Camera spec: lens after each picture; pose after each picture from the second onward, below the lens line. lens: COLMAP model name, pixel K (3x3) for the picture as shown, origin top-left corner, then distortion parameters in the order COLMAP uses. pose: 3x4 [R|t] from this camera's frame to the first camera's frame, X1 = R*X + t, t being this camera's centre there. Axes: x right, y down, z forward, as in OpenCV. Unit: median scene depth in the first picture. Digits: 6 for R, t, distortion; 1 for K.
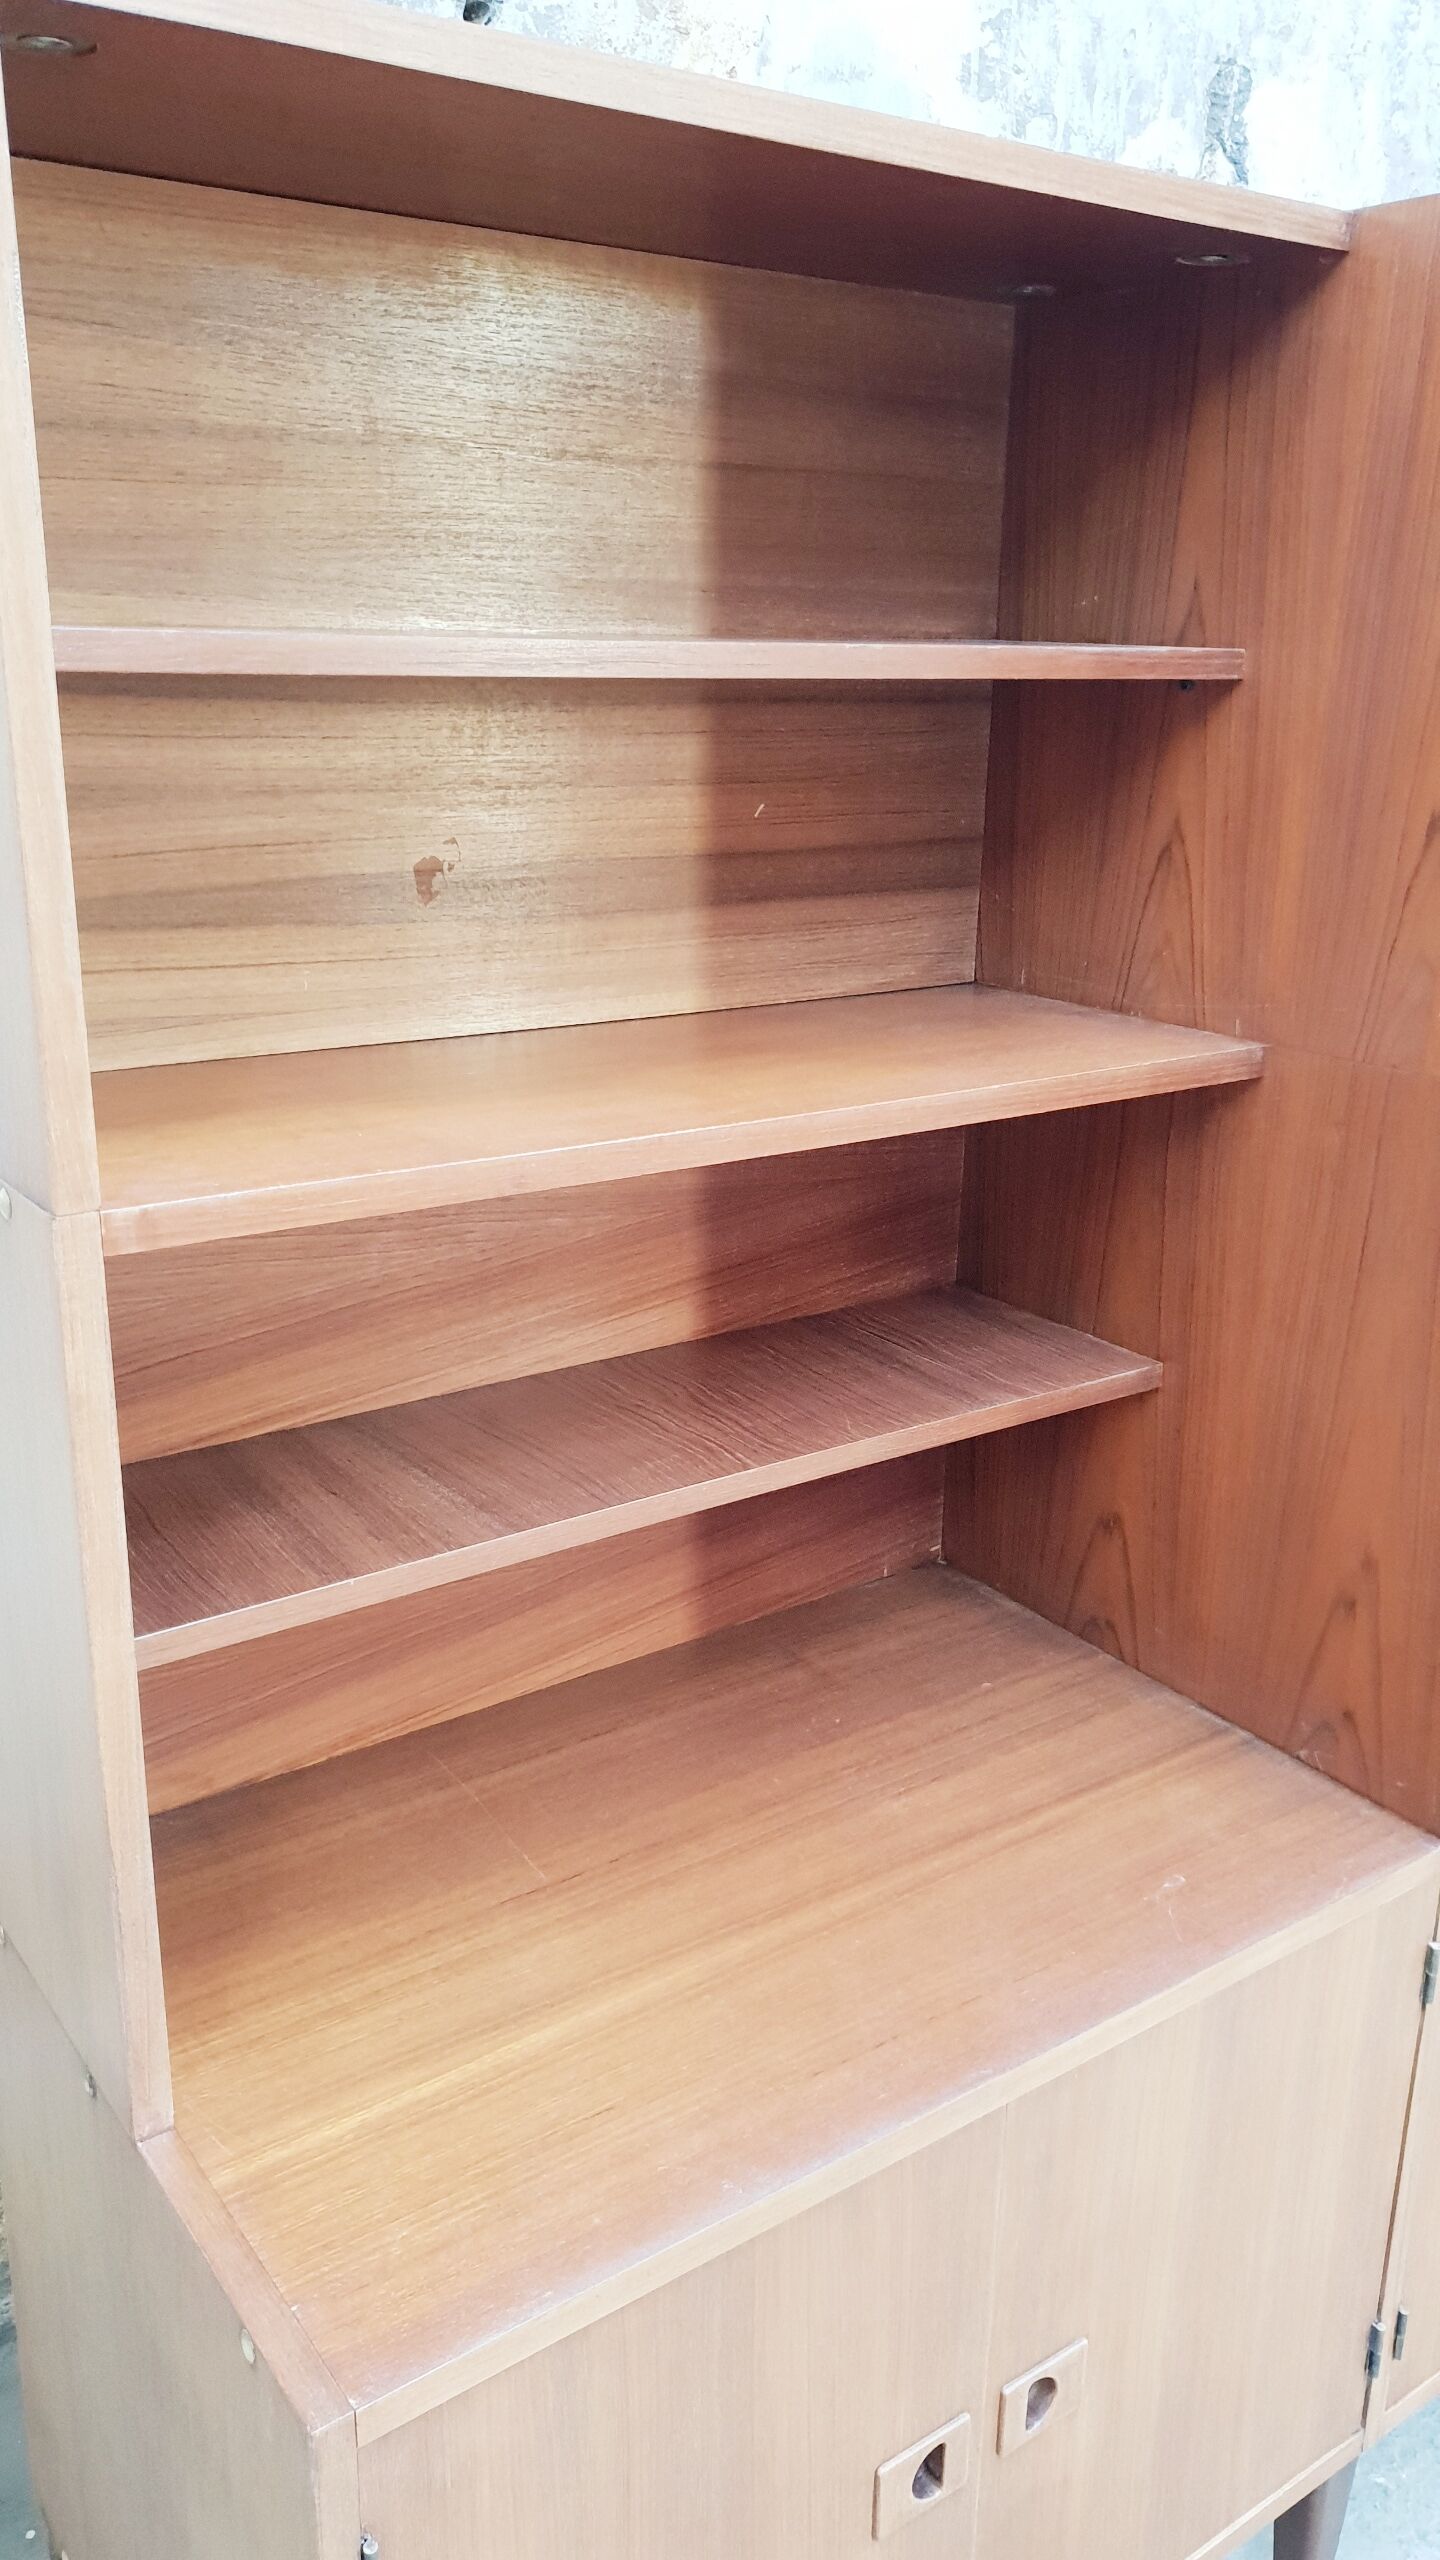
lens RADIAL K [[1995.0, 0, 718.8], [0, 1995.0, 1294.0], [0, 0, 1]] dist [-0.002166, 0.005171]
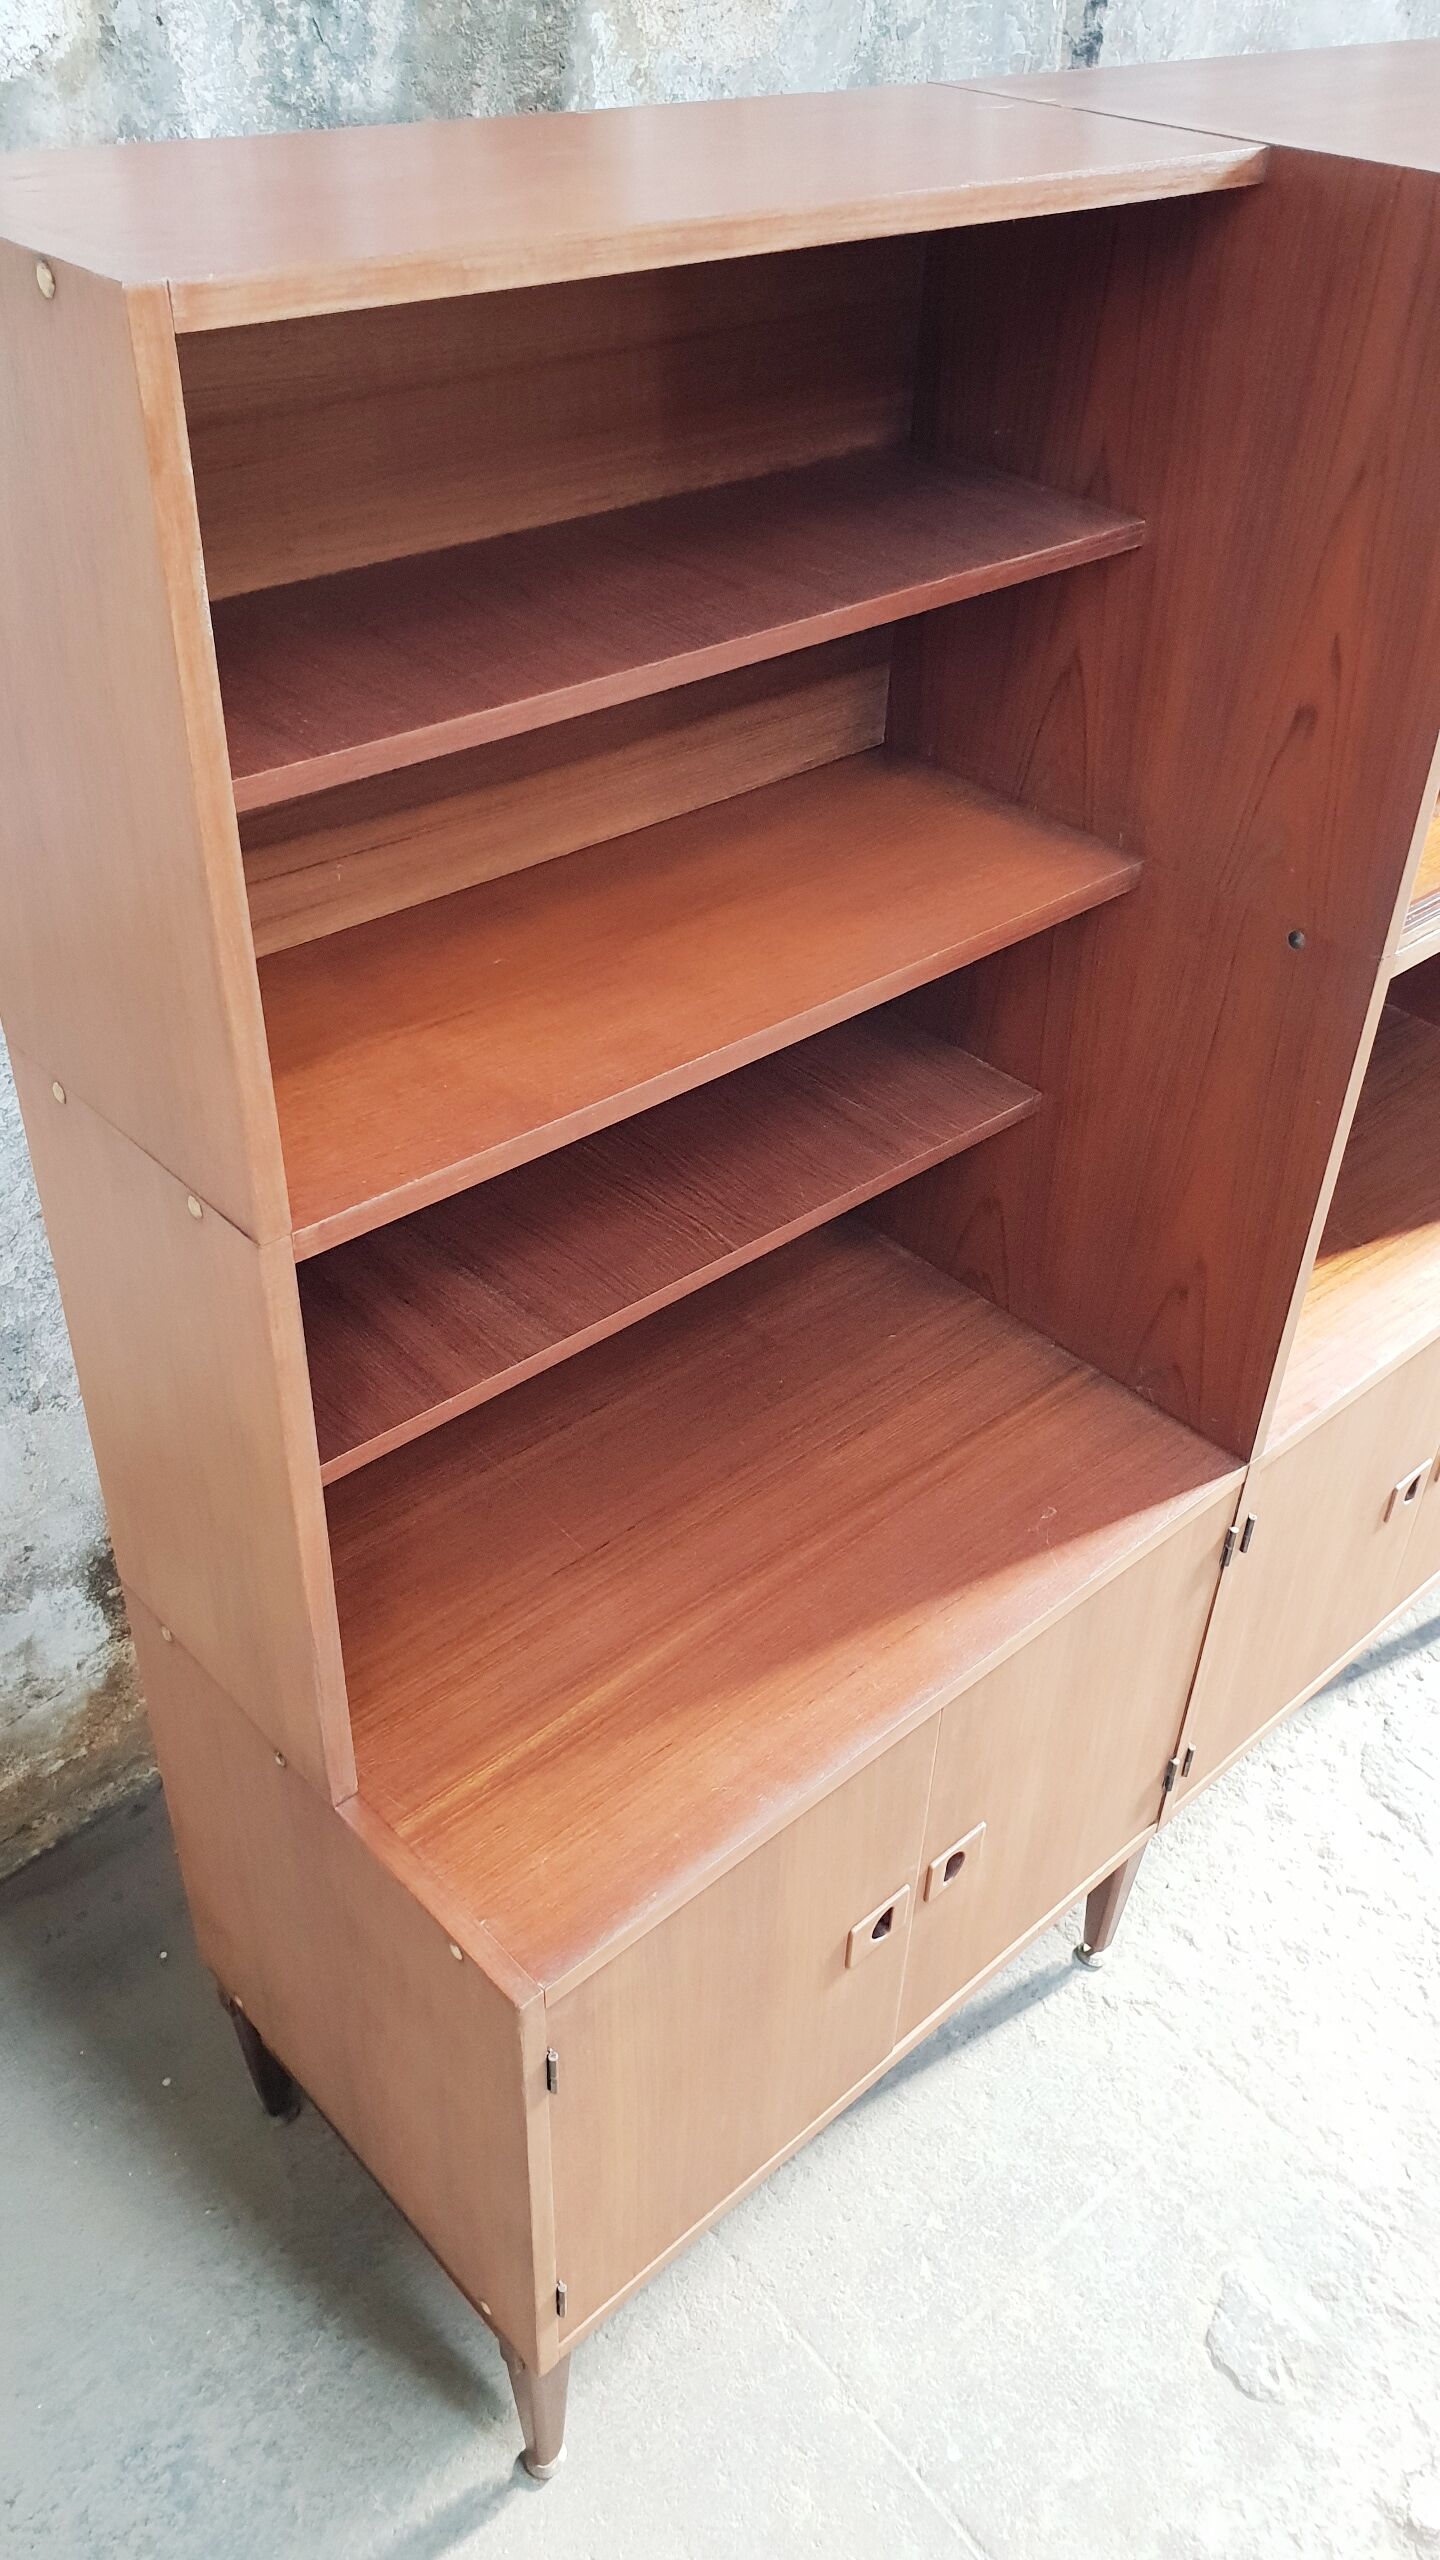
lens RADIAL K [[1990.2, 0, 730.0], [0, 1990.2, 1277.1], [0, 0, 1]] dist [0.019667, 0.002834]
pose [[0.991664, -0.062409, 0.112724, -0.119516], [0.021932, 0.943858, 0.329621, -0.288086], [-0.126967, -0.324402, 0.937360, -0.163181]]
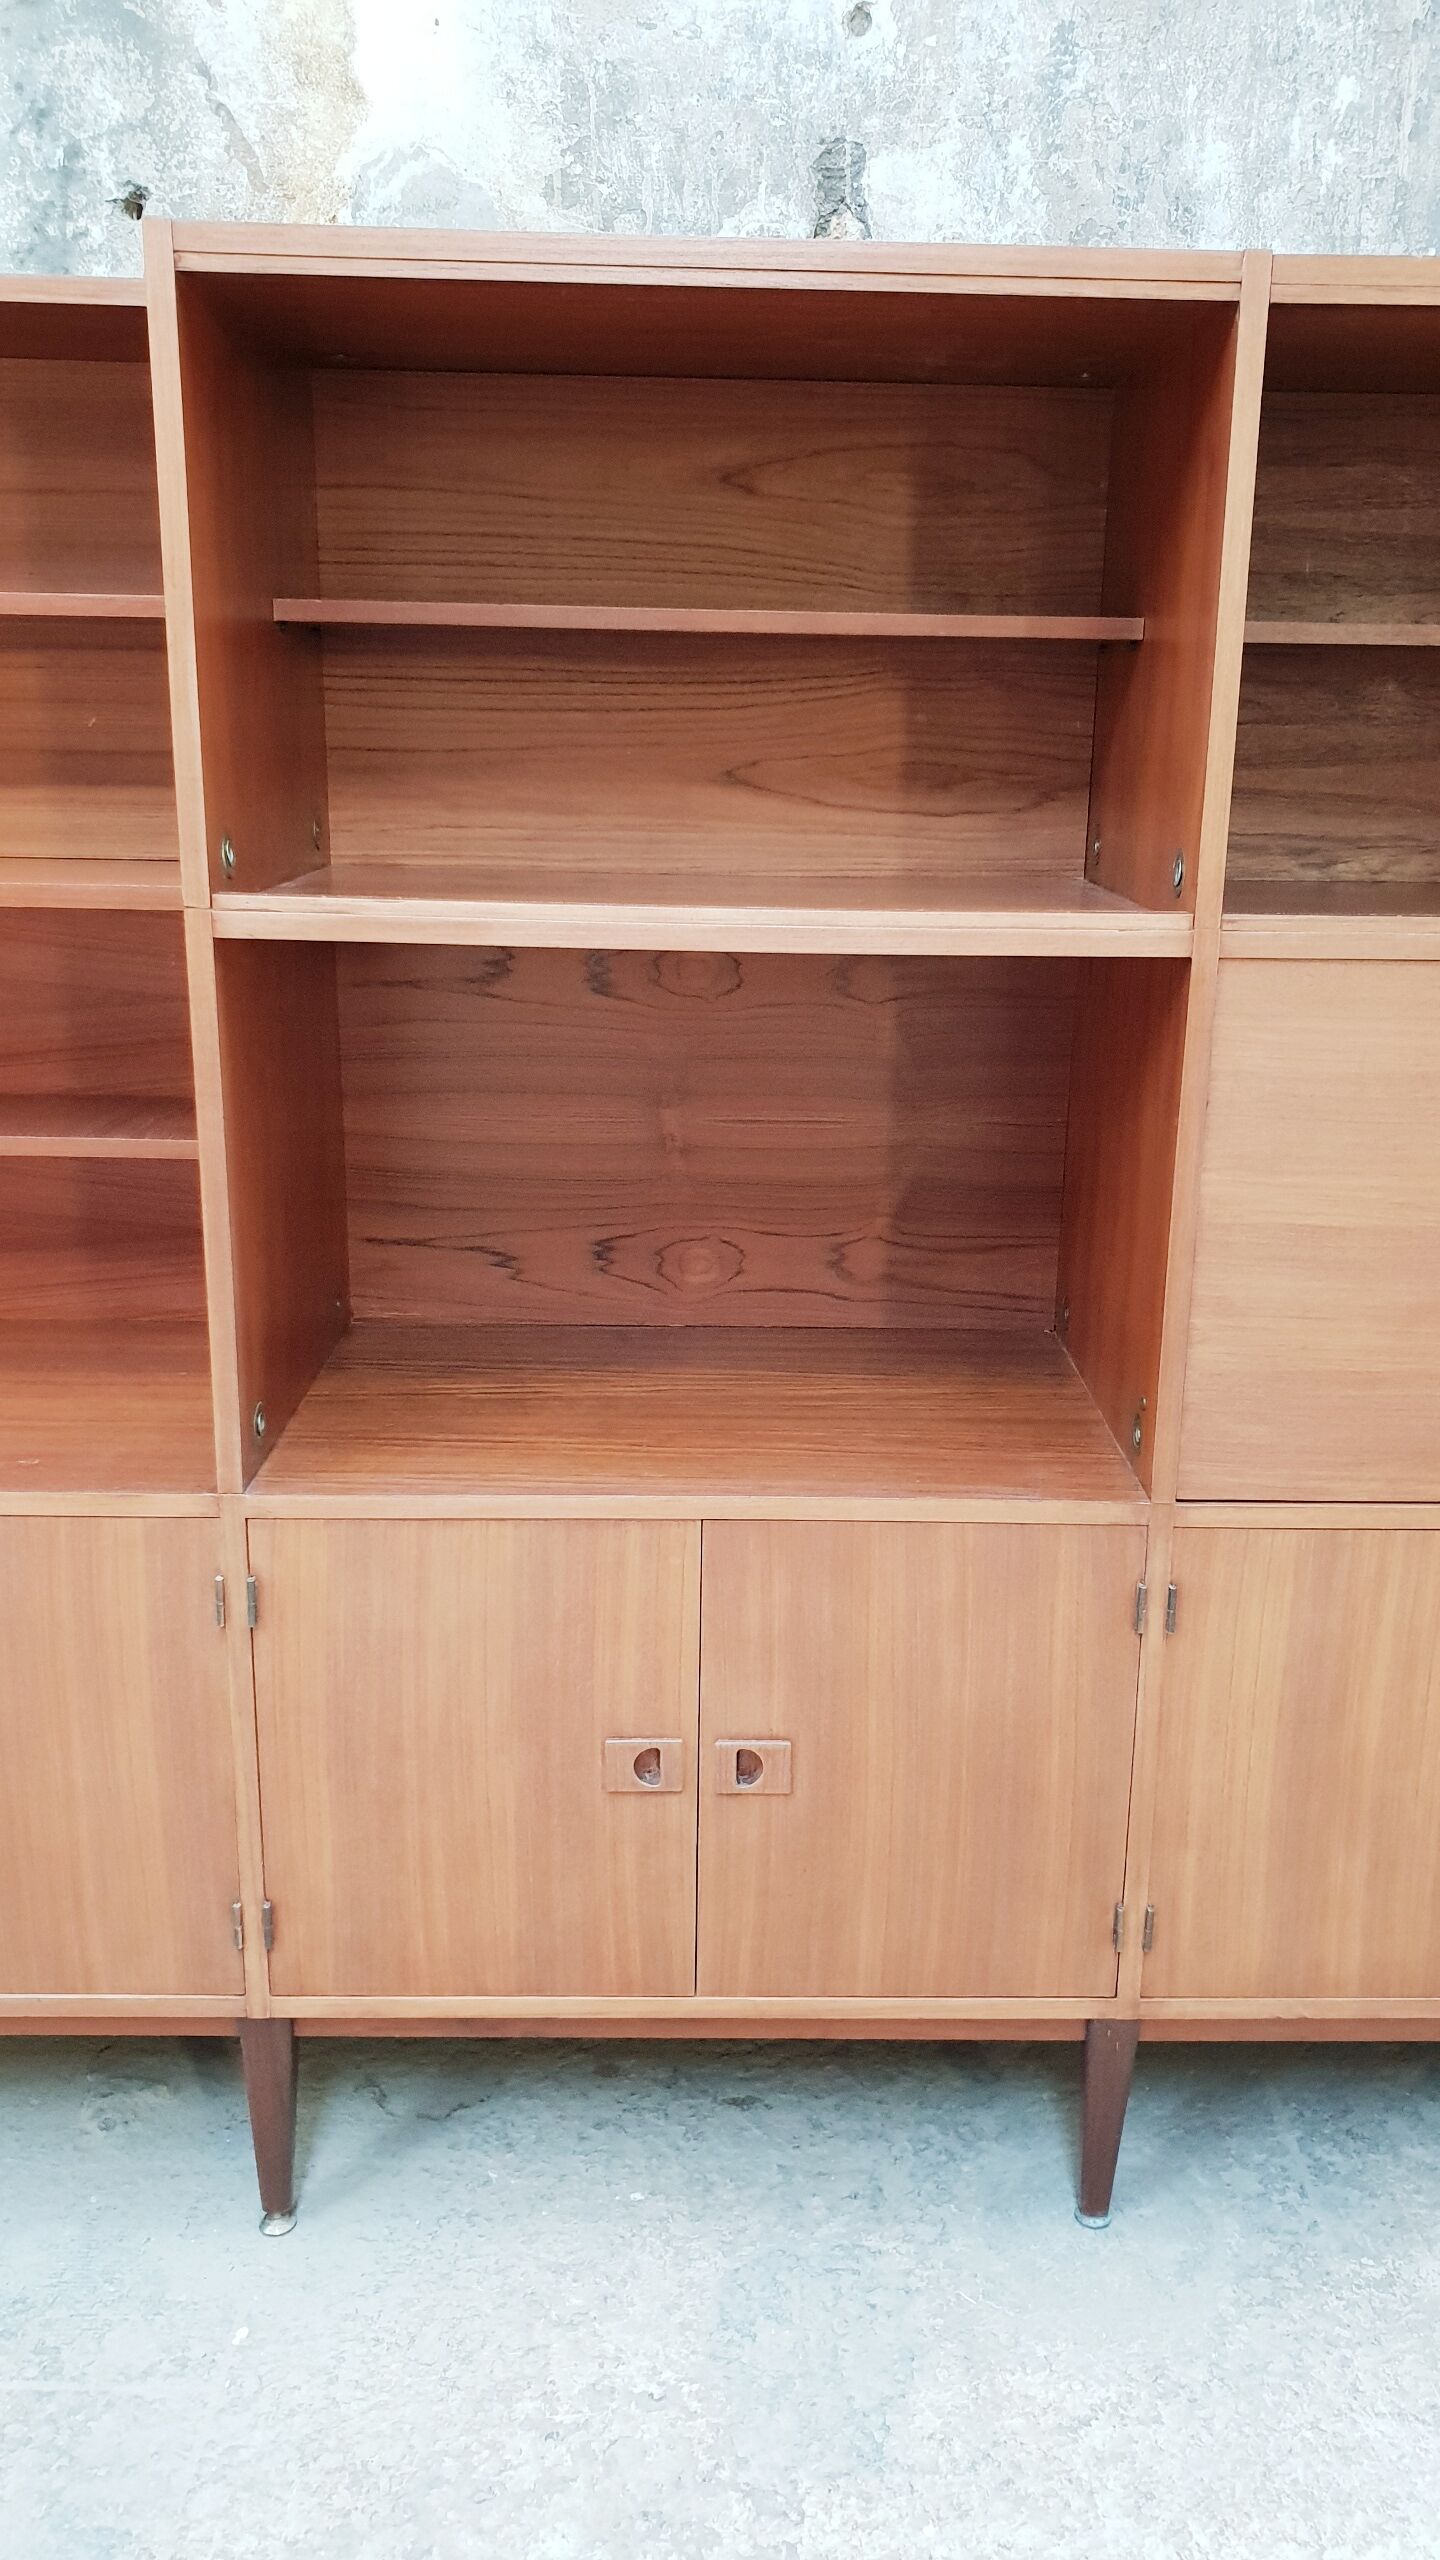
lens RADIAL K [[2004.3, 0, 771.5], [0, 2004.3, 1266.1], [0, 0, 1]] dist [0.013737, 0.006595]
pose [[0.830817, 0.143682, -0.537678, 1.346326], [-0.179228, 0.983707, -0.014069, 0.083638], [0.526896, 0.108056, 0.843033, 0.069318]]
